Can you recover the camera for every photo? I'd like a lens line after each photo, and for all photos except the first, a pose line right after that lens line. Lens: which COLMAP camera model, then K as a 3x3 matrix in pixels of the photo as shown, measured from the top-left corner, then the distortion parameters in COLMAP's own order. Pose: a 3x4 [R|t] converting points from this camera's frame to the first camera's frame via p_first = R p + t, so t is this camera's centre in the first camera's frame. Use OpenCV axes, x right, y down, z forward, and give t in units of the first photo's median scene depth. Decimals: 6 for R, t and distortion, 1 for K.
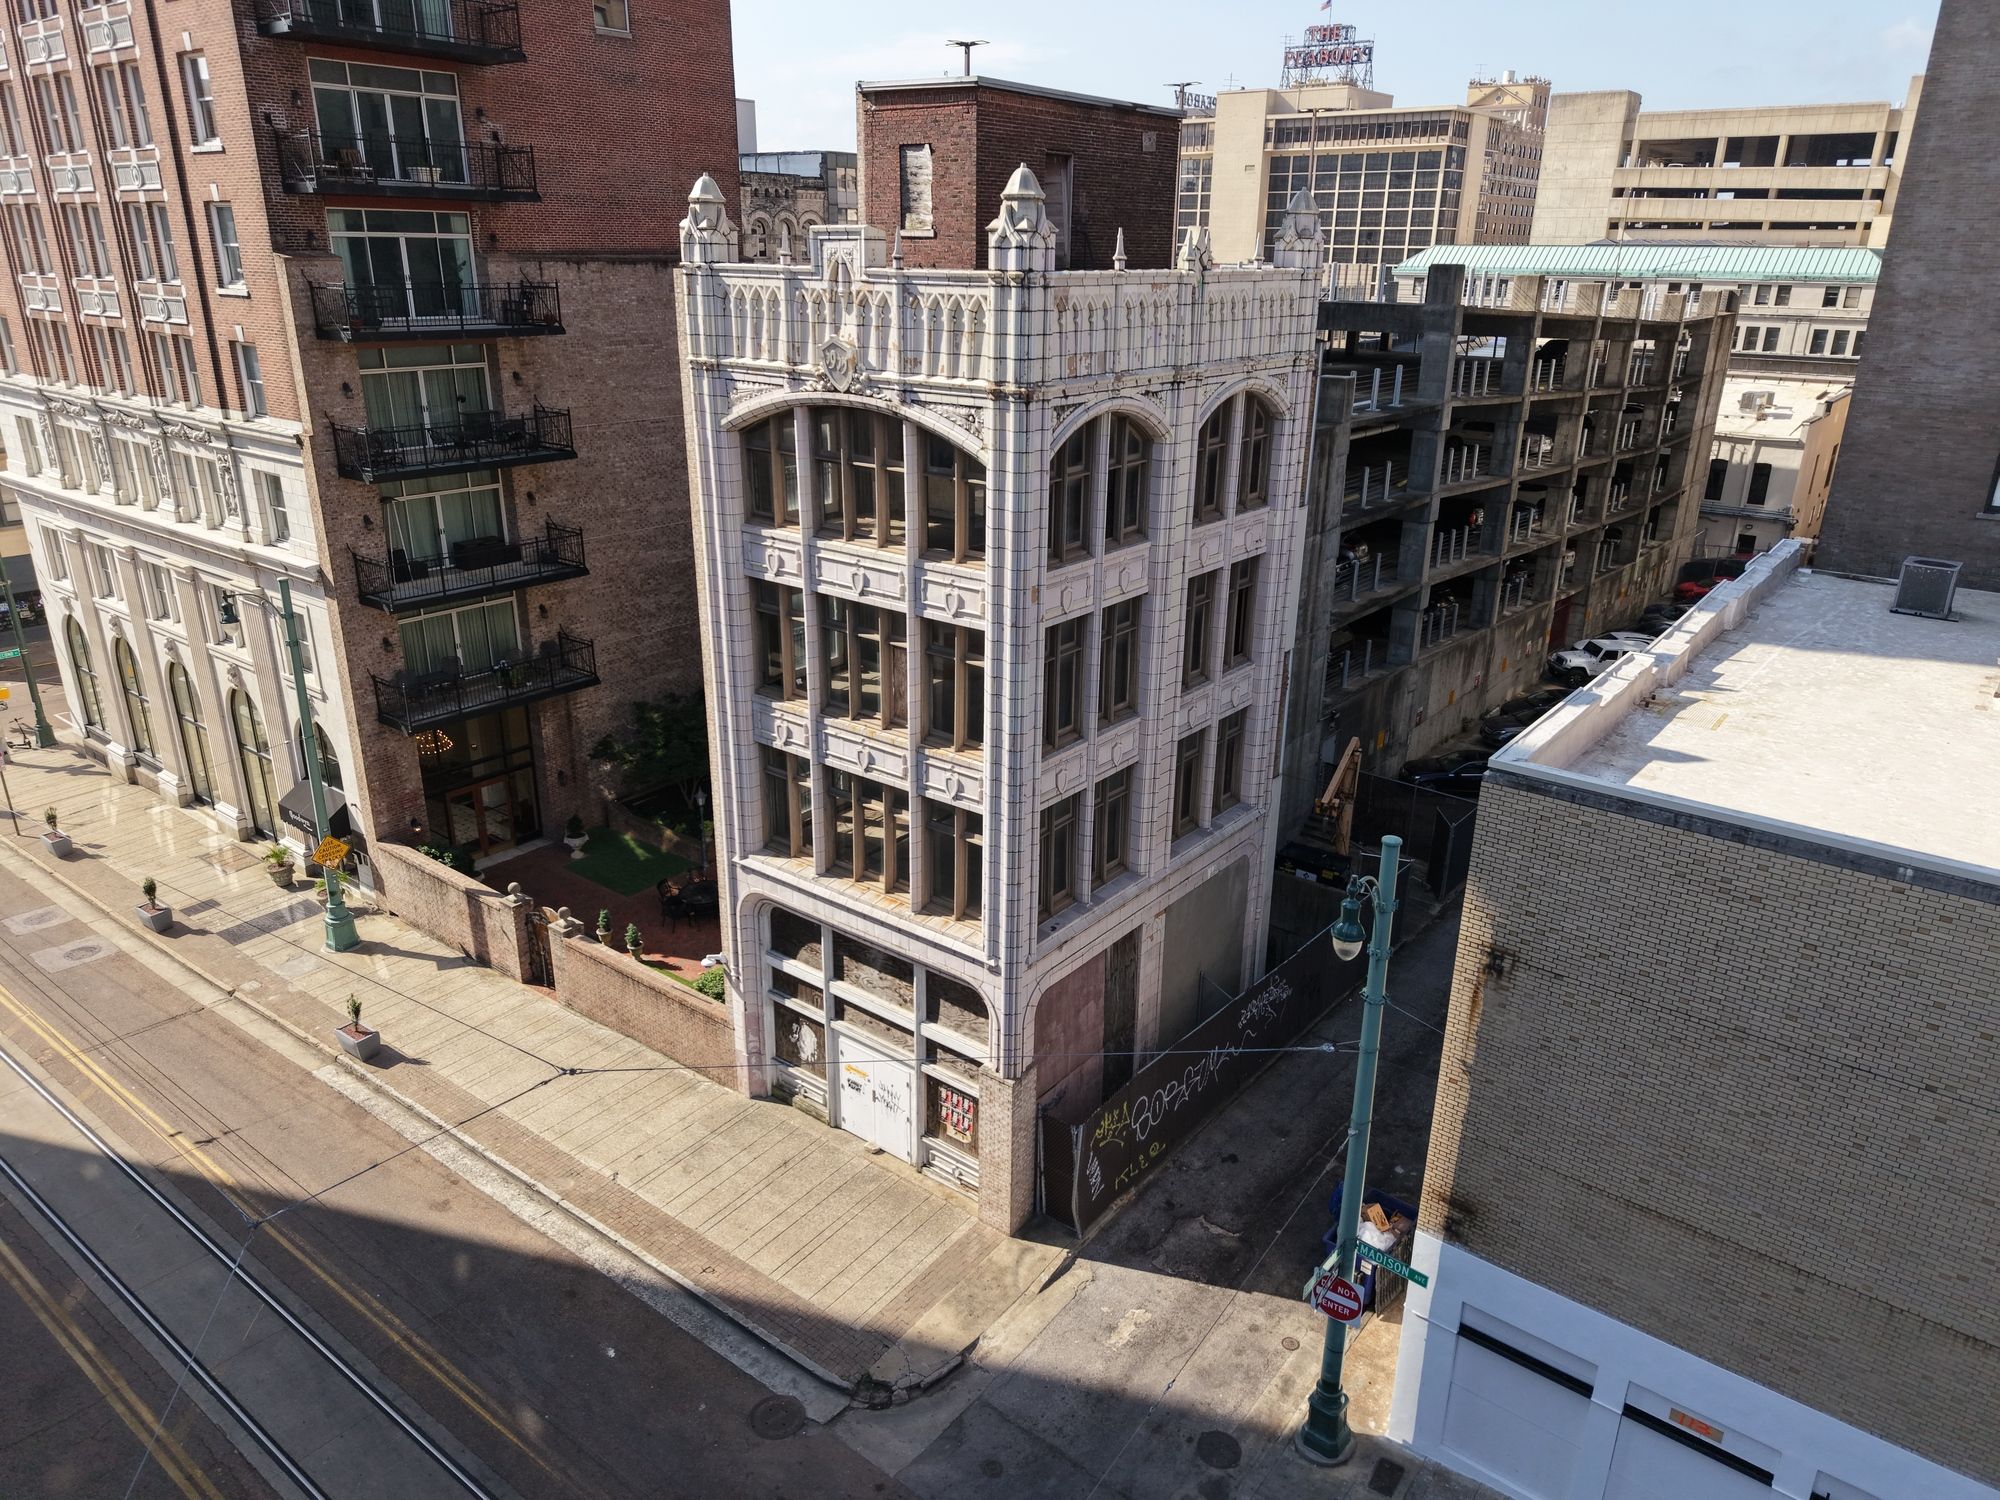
lens RADIAL K [[1333.9, 0, 999.7], [0, 1333.9, 749.8], [0, 0, 1]] dist [0.021298, -0.019898]
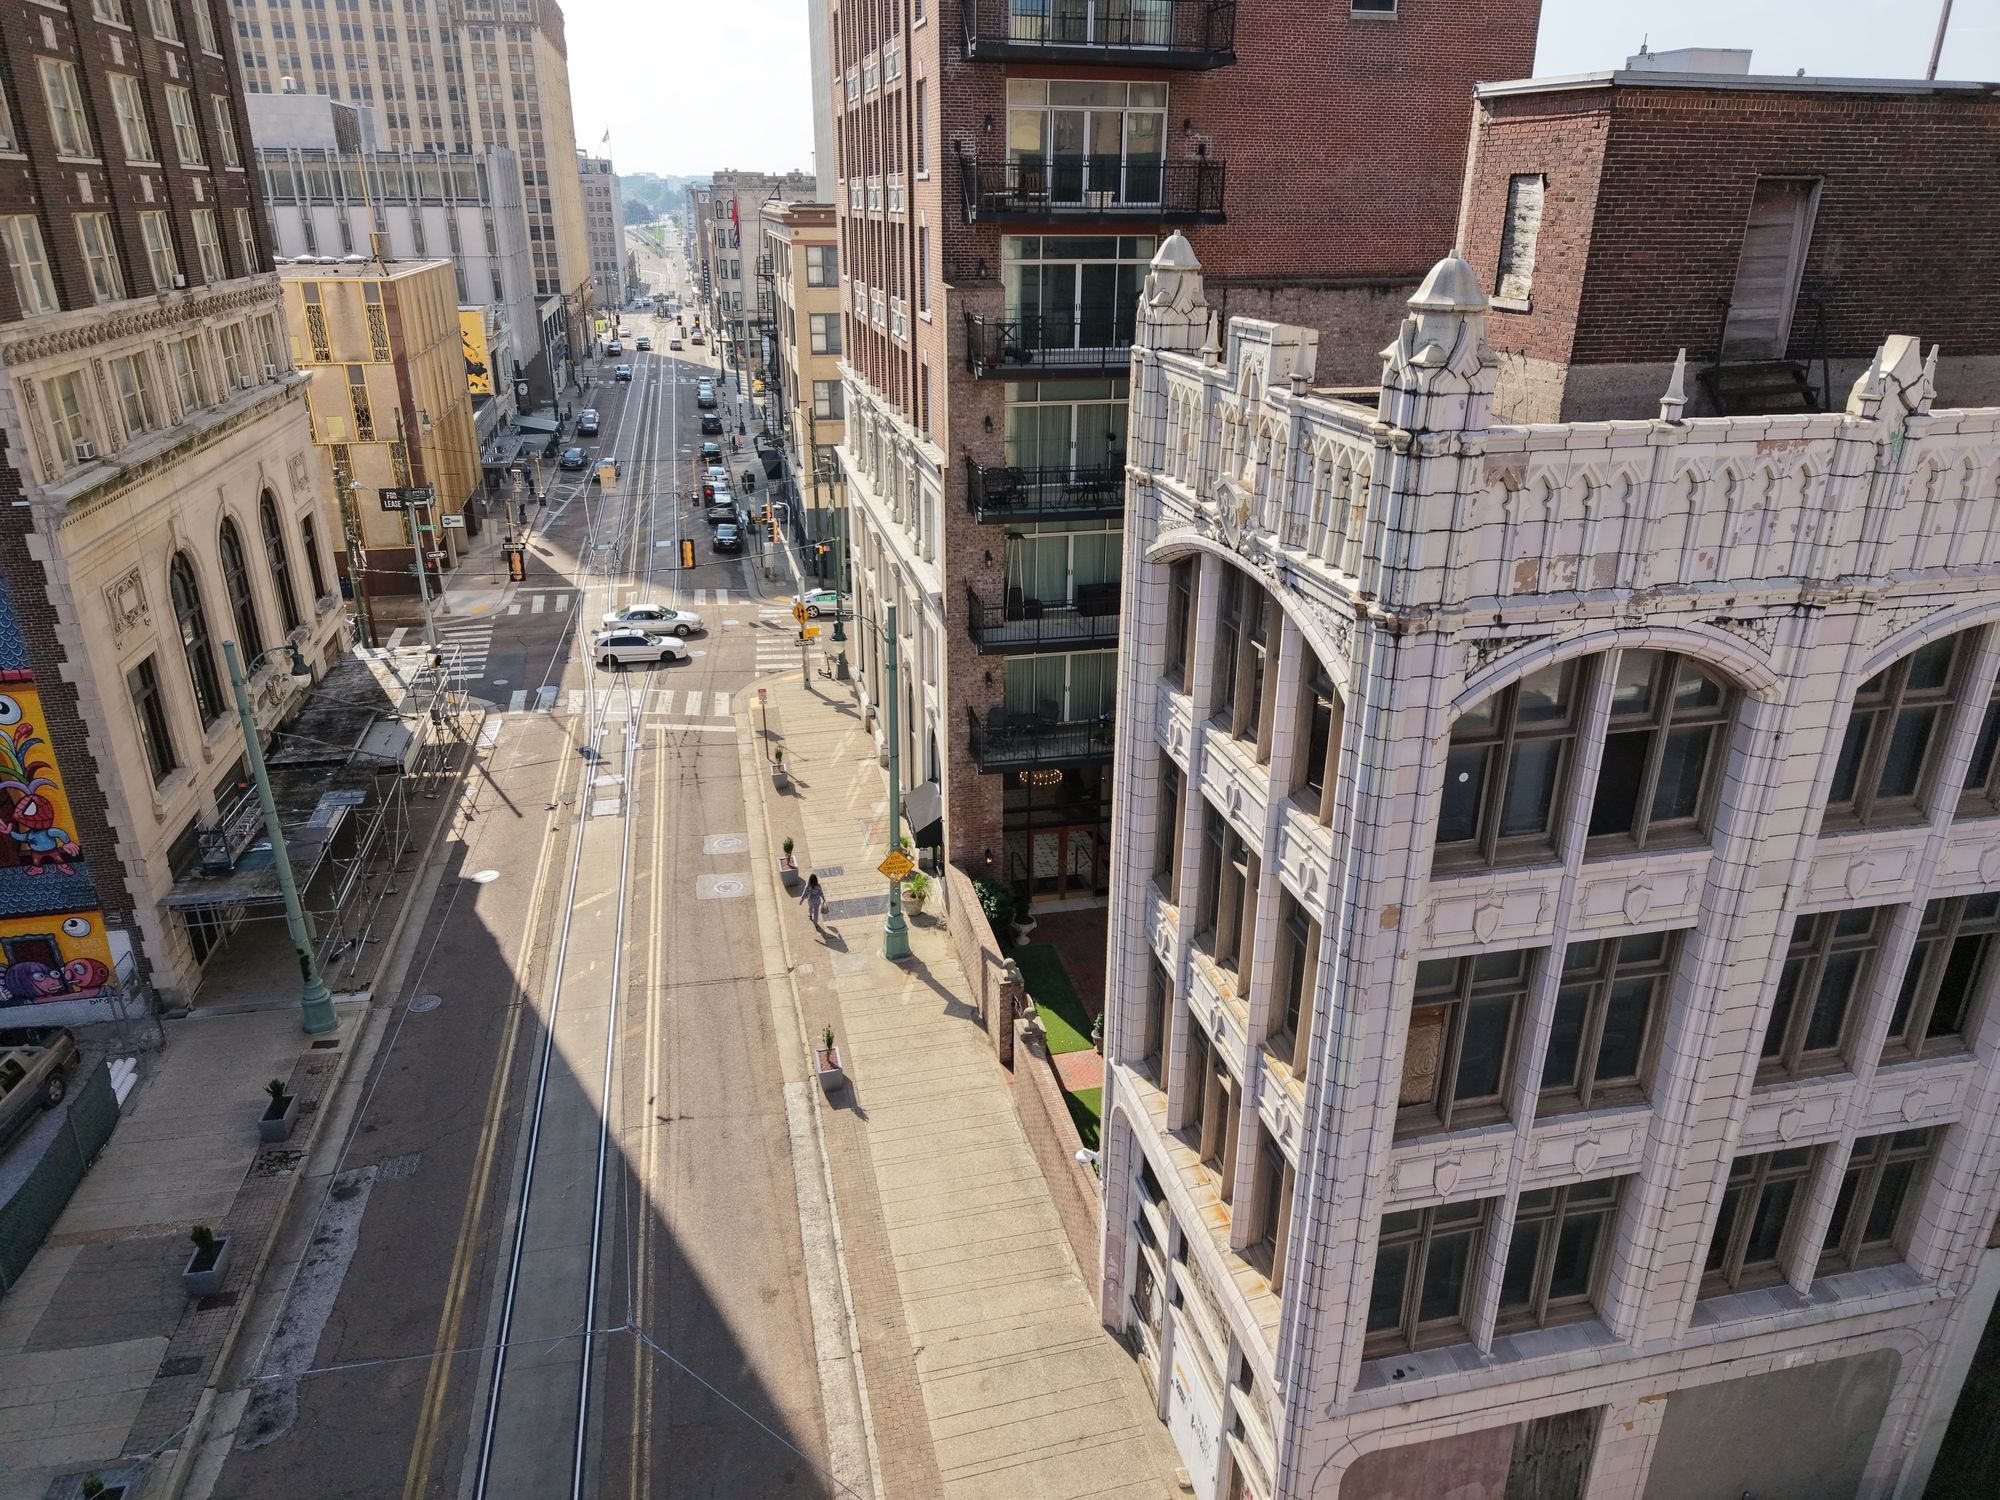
lens RADIAL K [[1333.9, 0, 998.4], [0, 1333.9, 748.5], [0, 0, 1]] dist [0.021298, -0.019898]
pose [[0.774020, 0.232193, -0.589049, 0.178878], [-0.217002, 0.971268, 0.097713, -0.163750], [0.594813, 0.052193, 0.802168, 0.286901]]
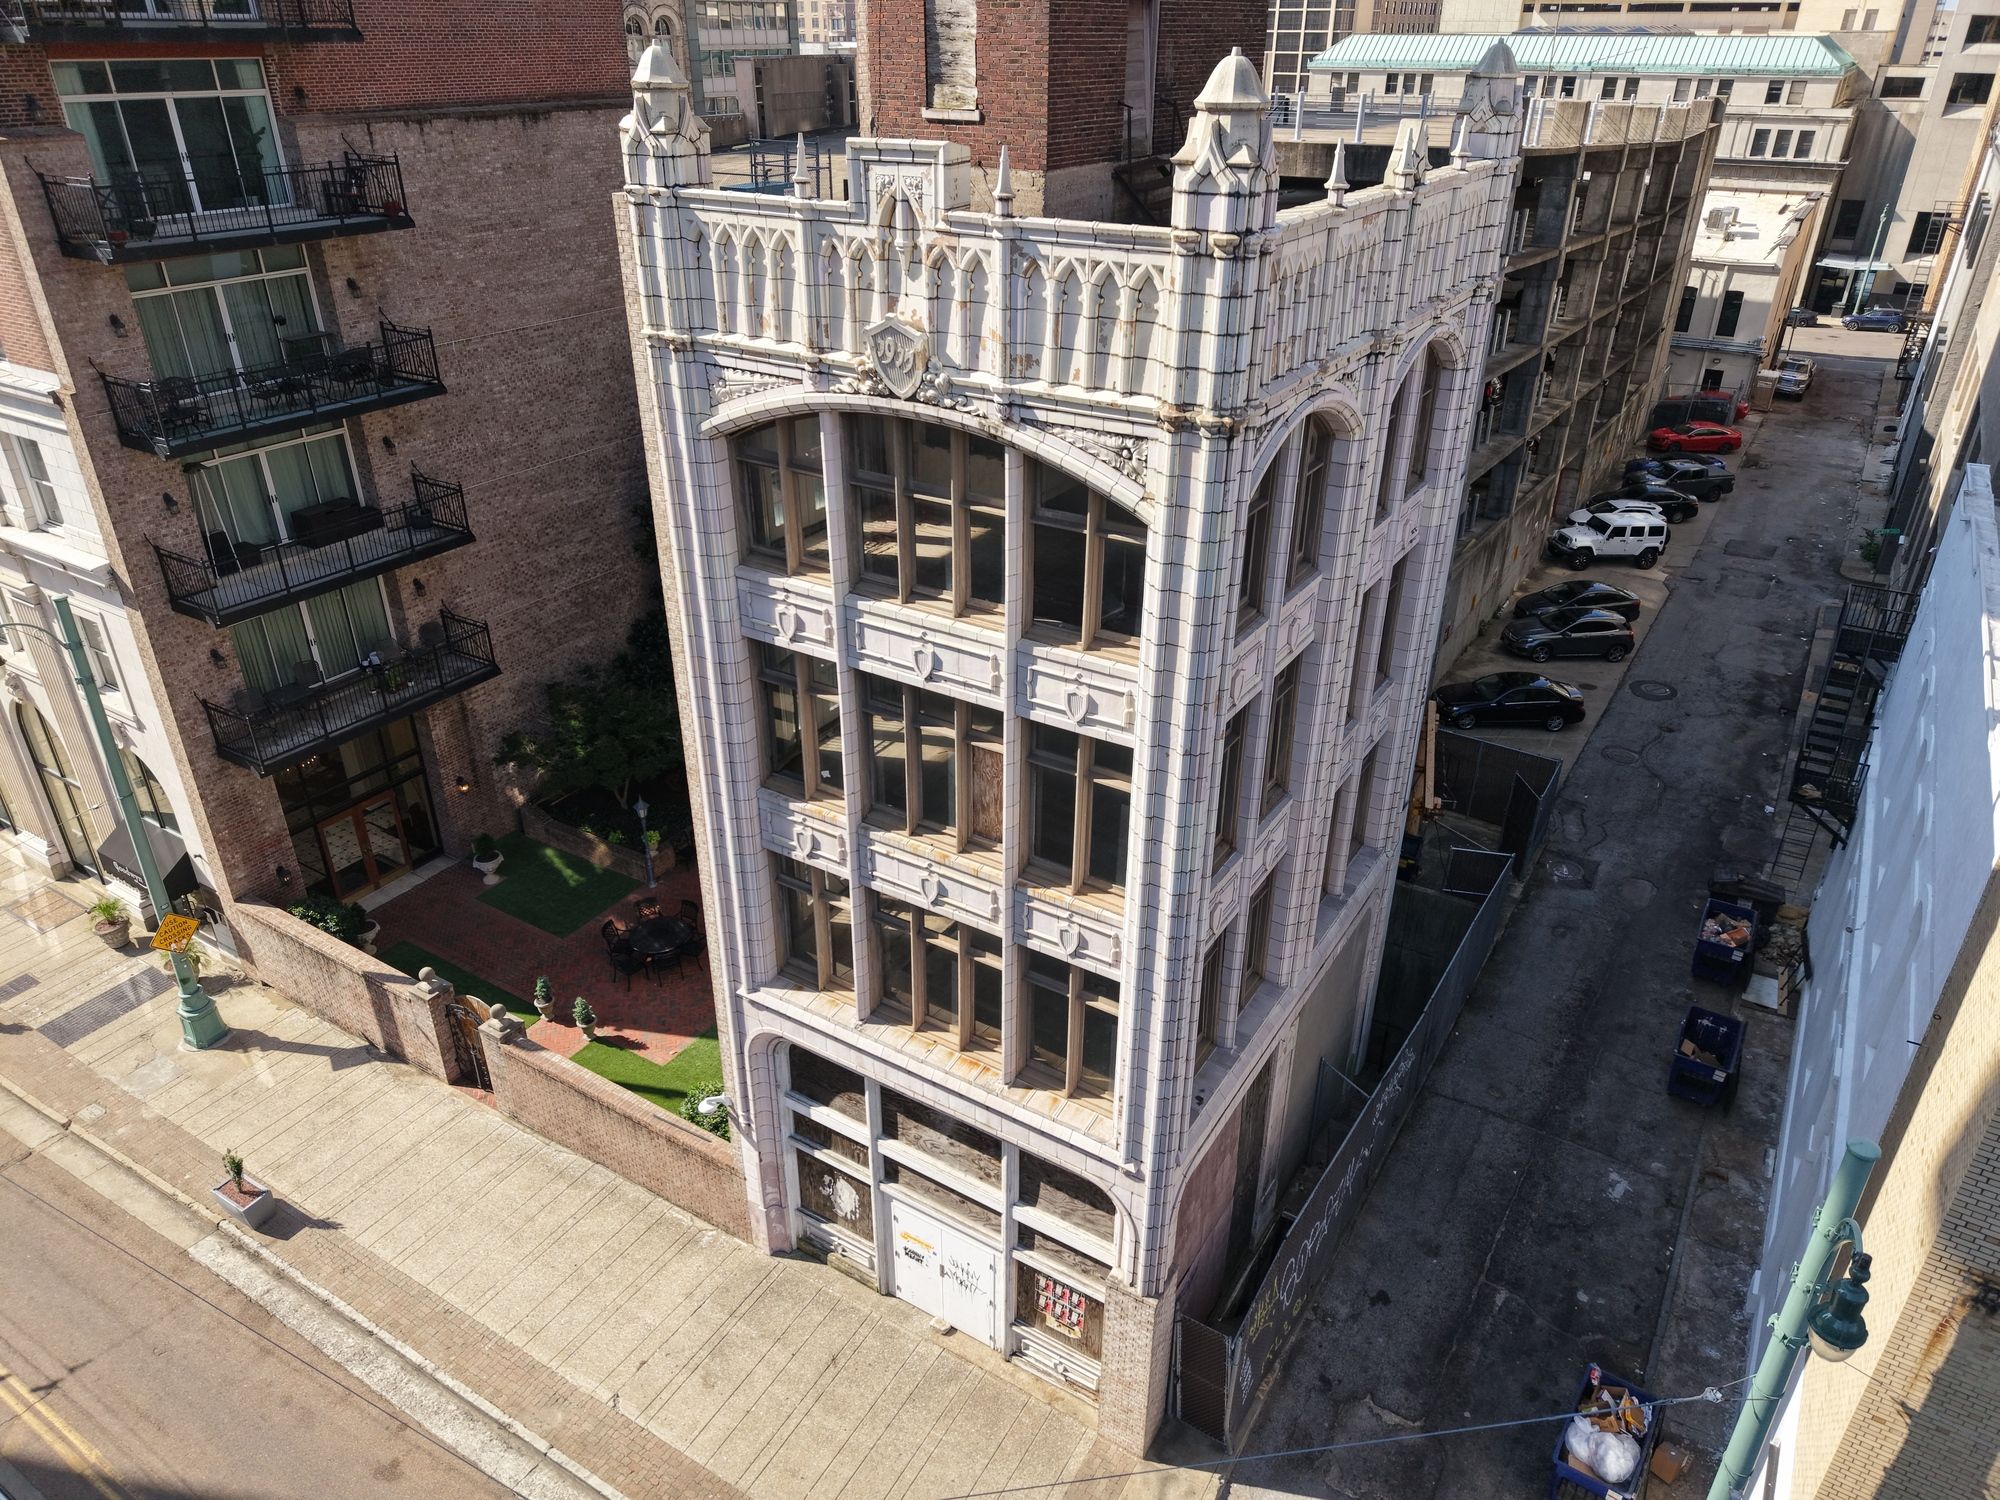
lens RADIAL K [[1333.9, 0, 999.4], [0, 1333.9, 748.1], [0, 0, 1]] dist [0.021298, -0.019898]
pose [[0.994490, -0.057401, 0.087726, -0.109185], [0.044989, 0.989489, 0.137434, -0.146635], [-0.094692, -0.132730, 0.986619, 0.255921]]
